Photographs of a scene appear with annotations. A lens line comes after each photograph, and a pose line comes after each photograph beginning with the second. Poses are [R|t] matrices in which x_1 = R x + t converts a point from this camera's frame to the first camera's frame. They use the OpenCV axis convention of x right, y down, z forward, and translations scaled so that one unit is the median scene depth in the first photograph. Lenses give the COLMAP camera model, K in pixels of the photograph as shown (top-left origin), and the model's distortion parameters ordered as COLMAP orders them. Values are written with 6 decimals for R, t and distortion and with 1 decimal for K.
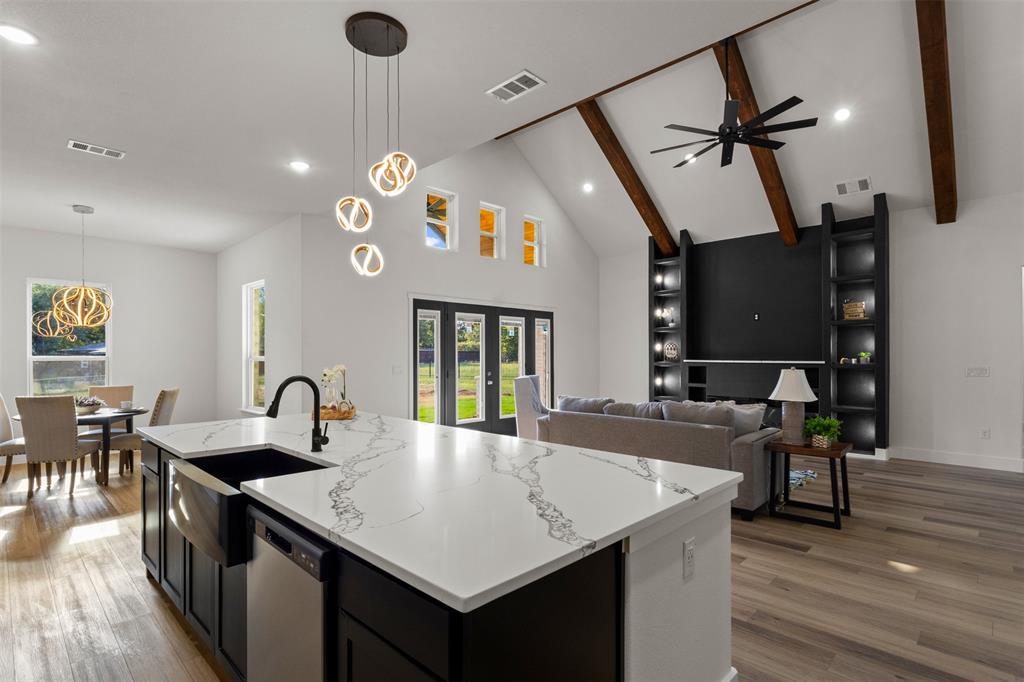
lens RADIAL K [[502.0, 0, 508.0], [0, 502.0, 349.9], [0, 0, 1]] dist [-0.000002, 0.000560]
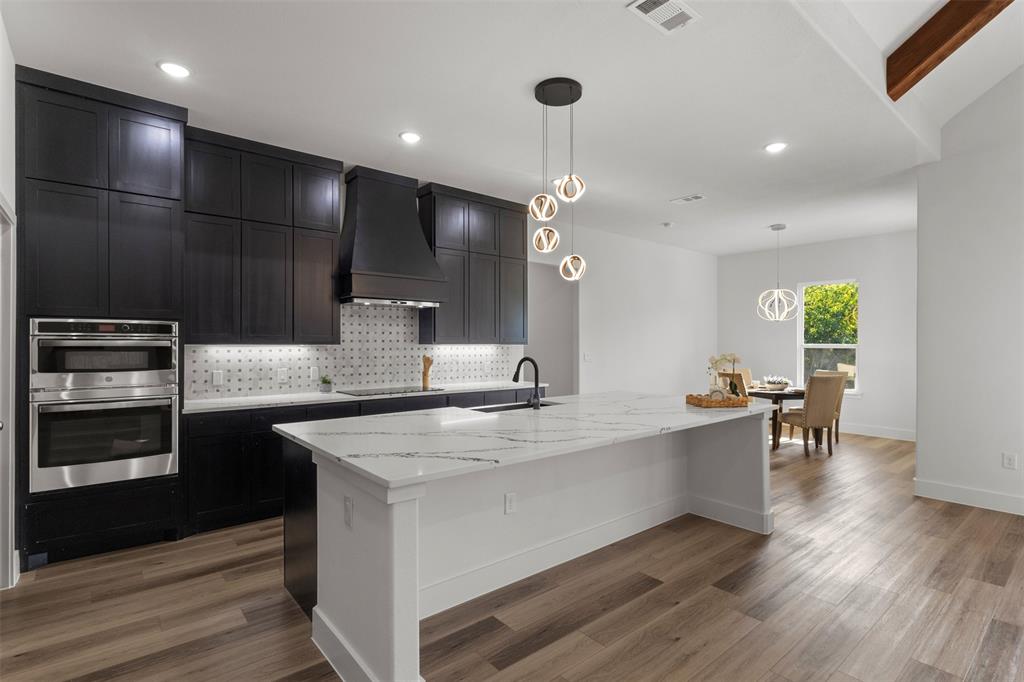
lens RADIAL K [[502.0, 0, 507.9], [0, 502.0, 345.1], [0, 0, 1]] dist [-0.000002, 0.000560]
pose [[-0.100729, 0.004504, -0.994904, 0.586560], [0.007739, 0.999963, 0.003743, 0.004200], [0.994884, -0.007322, -0.100760, 0.577466]]
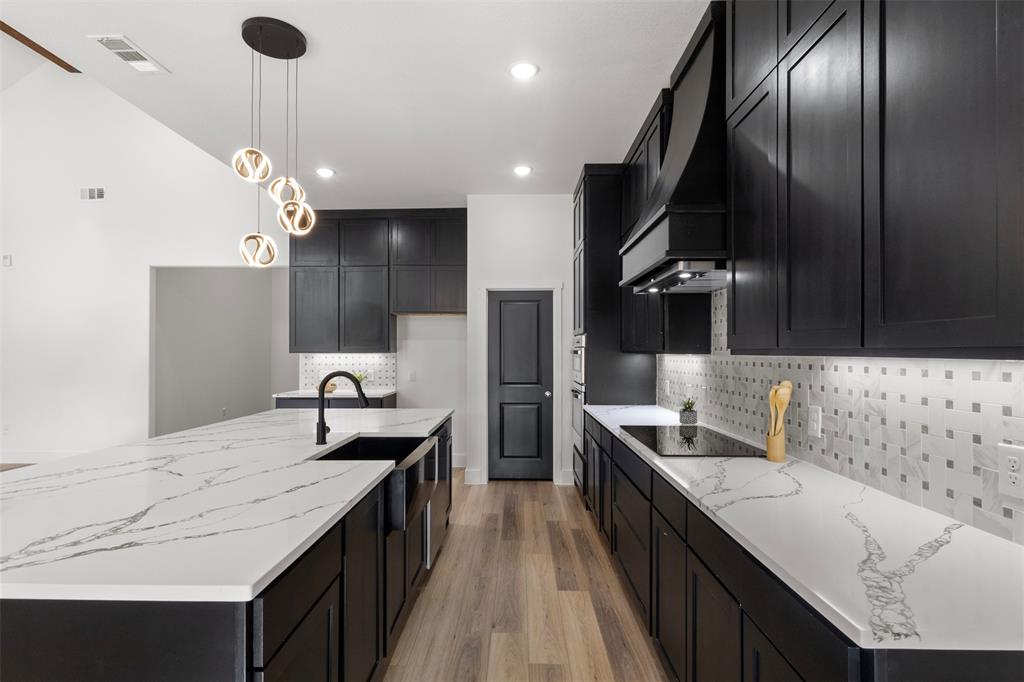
lens RADIAL K [[502.0, 0, 508.2], [0, 502.0, 342.2], [0, 0, 1]] dist [-0.000002, 0.000560]
pose [[-0.686812, 0.013792, 0.726705, -0.762485], [-0.006191, 0.999673, -0.024823, 0.006621], [-0.726809, -0.021548, -0.686501, 0.779546]]
